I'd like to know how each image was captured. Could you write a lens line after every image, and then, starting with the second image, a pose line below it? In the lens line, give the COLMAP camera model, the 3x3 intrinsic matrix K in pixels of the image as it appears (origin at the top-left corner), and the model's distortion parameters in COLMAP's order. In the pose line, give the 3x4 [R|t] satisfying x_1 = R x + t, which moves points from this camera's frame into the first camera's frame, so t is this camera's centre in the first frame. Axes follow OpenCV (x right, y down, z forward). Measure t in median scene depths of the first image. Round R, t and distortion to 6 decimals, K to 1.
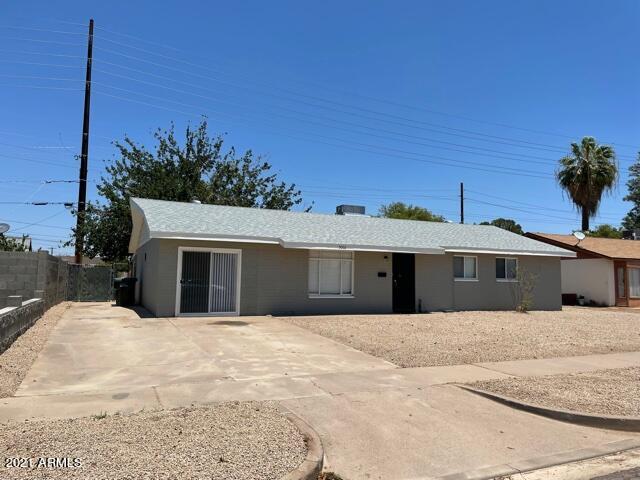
lens RADIAL K [[480.4, 0, 318.8], [0, 480.4, 236.2], [0, 0, 1]] dist [0.094255, -0.121053]
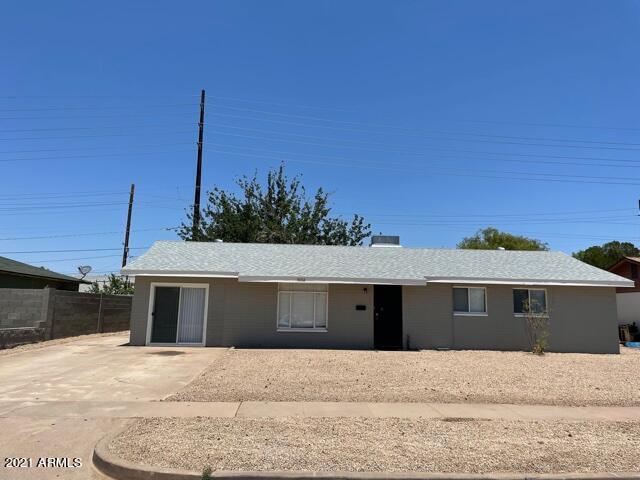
lens RADIAL K [[480.4, 0, 318.8], [0, 480.4, 236.2], [0, 0, 1]] dist [0.094255, -0.121053]
pose [[0.933636, -0.051627, -0.354484, 0.393268], [0.026118, 0.996737, -0.076376, 0.008667], [0.357271, 0.062049, 0.931938, 0.067744]]
